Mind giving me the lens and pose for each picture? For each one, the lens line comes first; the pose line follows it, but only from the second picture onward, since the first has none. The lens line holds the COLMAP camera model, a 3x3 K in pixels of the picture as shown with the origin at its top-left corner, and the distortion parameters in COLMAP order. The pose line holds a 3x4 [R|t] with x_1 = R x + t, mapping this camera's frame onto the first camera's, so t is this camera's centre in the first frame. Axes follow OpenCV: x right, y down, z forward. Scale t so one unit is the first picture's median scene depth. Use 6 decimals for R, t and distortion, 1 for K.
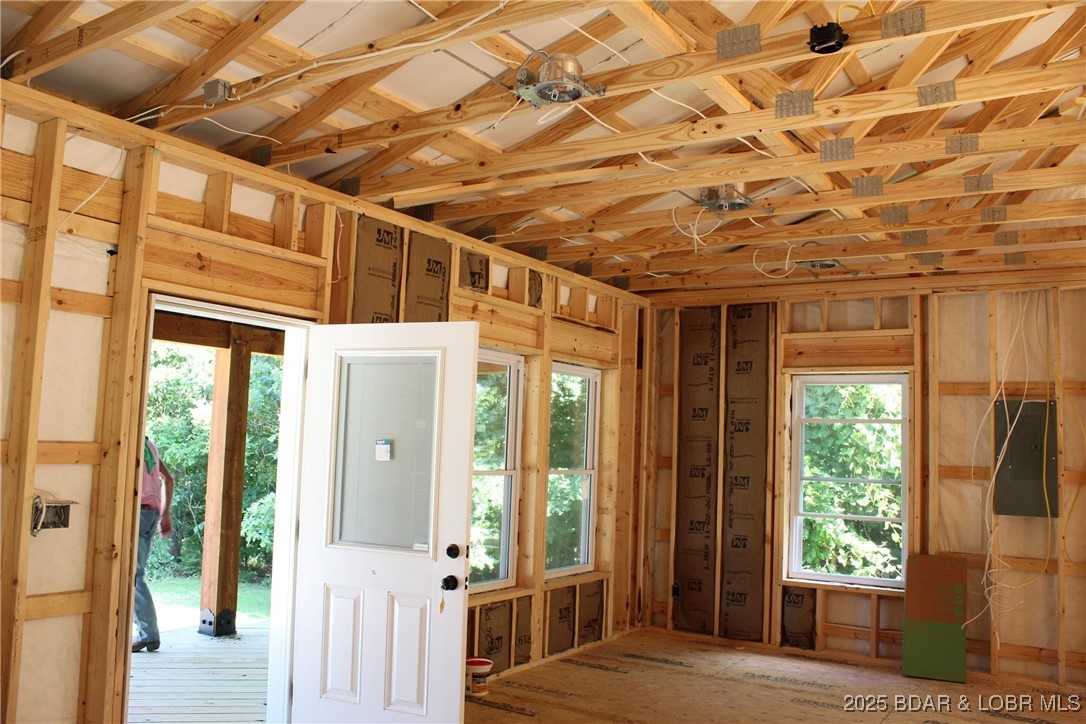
lens RADIAL K [[906.3, 0, 543.2], [0, 906.3, 351.6], [0, 0, 1]] dist [-0.165885, 0.150110]
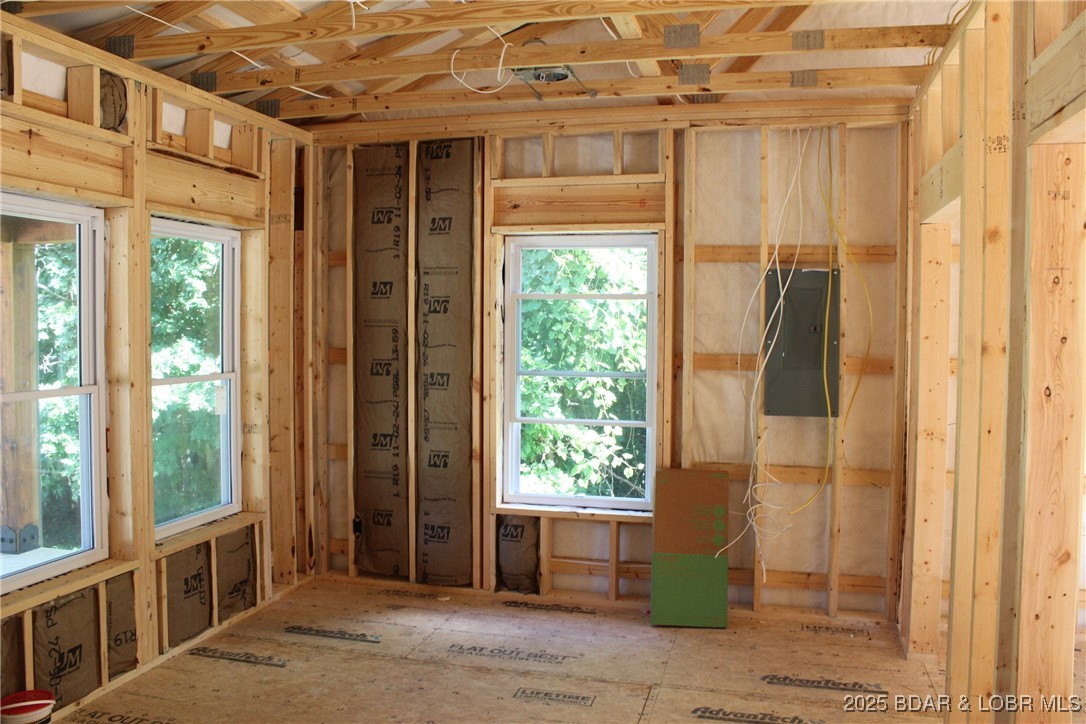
lens RADIAL K [[906.3, 0, 543.2], [0, 906.3, 351.6], [0, 0, 1]] dist [-0.165885, 0.150110]
pose [[0.949108, -0.041453, 0.312212, 0.074981], [-0.004065, 0.989605, 0.143752, 0.014116], [-0.314925, -0.137705, 0.939074, 0.291300]]
